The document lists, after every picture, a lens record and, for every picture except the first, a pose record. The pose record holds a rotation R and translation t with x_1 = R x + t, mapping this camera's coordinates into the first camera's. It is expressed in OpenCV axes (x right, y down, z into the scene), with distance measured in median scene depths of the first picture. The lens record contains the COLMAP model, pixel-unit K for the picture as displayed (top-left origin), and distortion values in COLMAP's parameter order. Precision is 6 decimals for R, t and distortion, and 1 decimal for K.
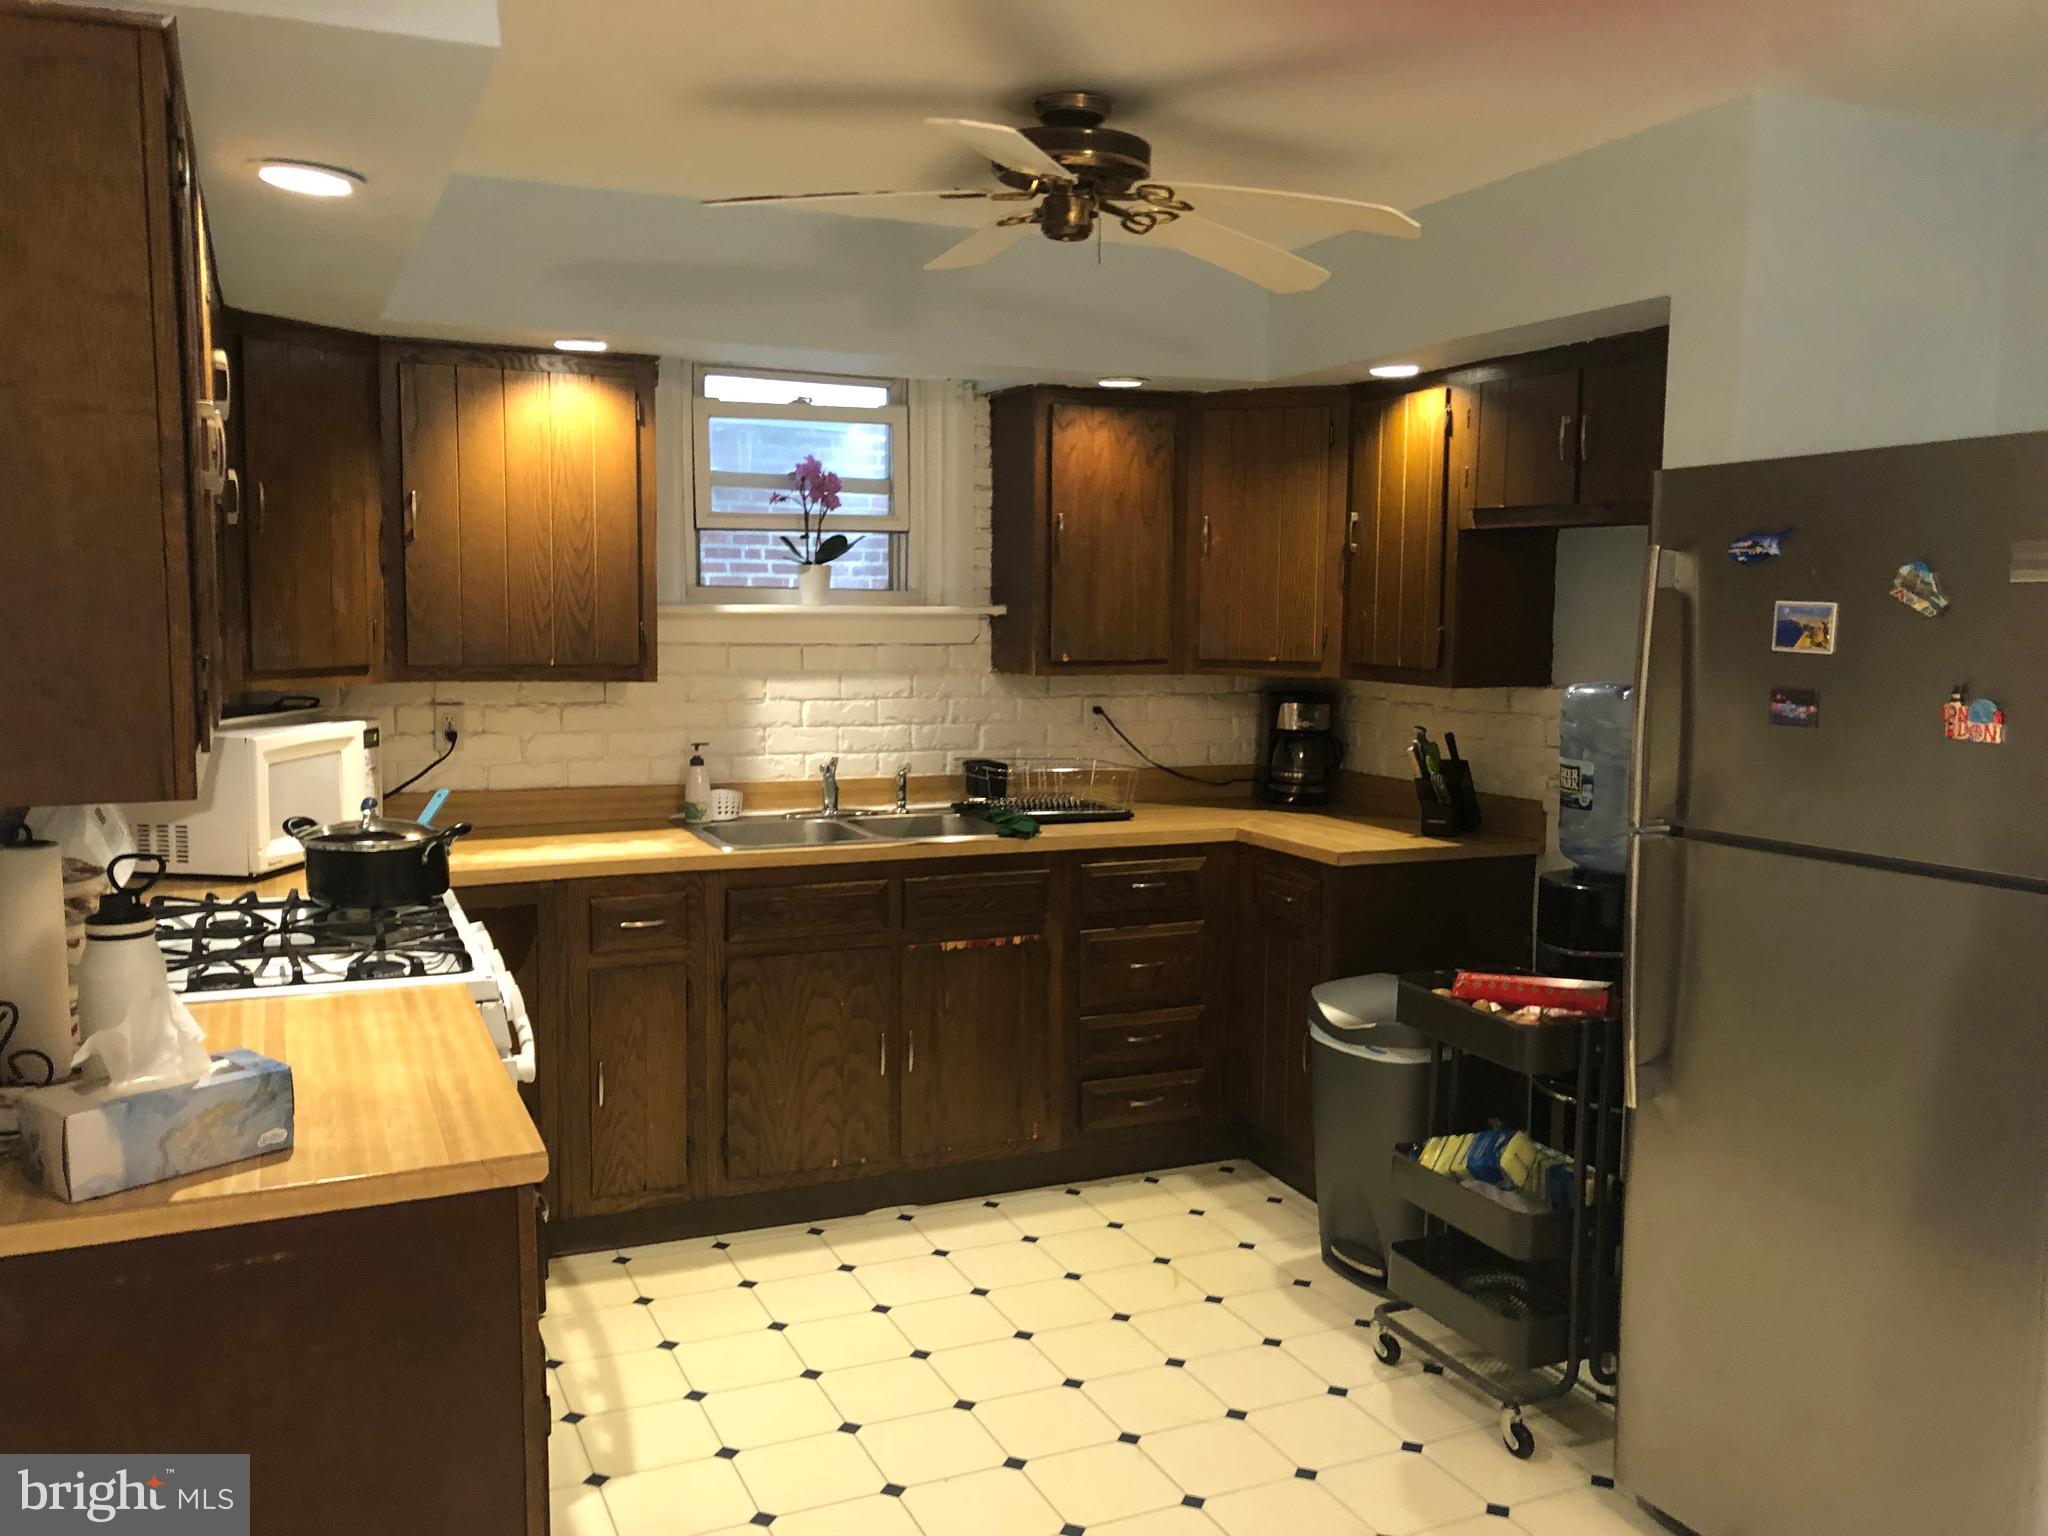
lens RADIAL K [[1674.0, 0, 1026.7], [0, 1674.0, 803.5], [0, 0, 1]] dist [0.000279, -0.003145]
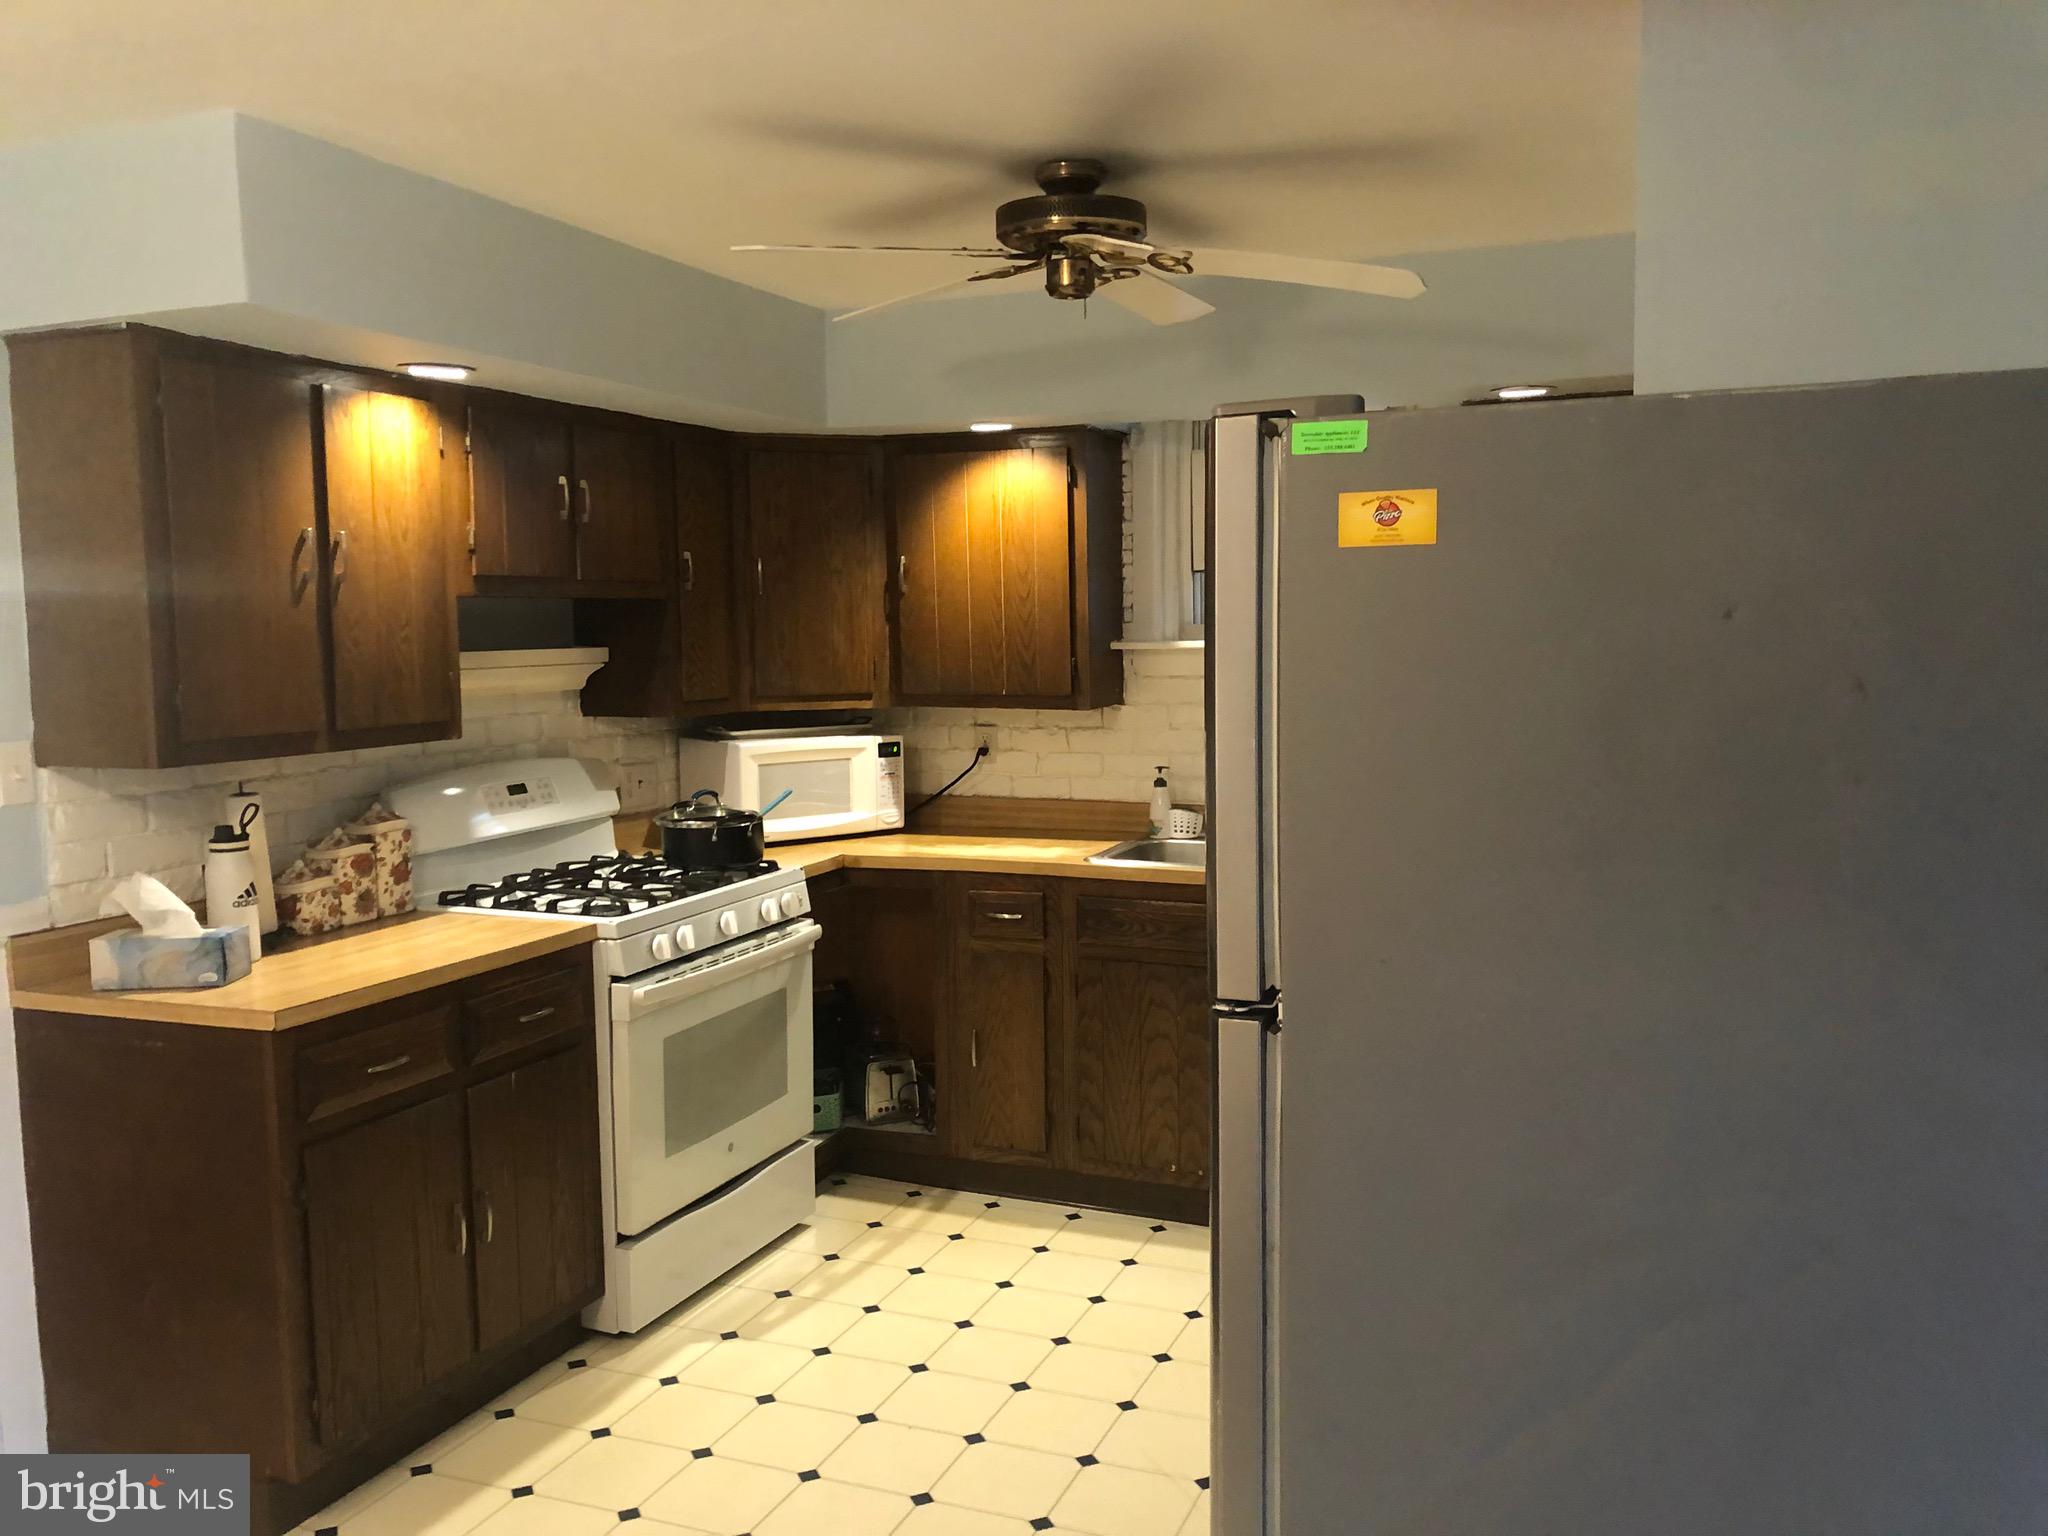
lens RADIAL K [[1631.9, 0, 1024.0], [0, 1631.9, 768.0], [0, 0, 1]] dist [0.008717, -0.002488]
pose [[0.677832, 0.042514, -0.733986, 0.587355], [-0.069934, 0.997528, -0.006805, -0.023622], [0.731883, 0.055943, 0.679130, 0.225648]]
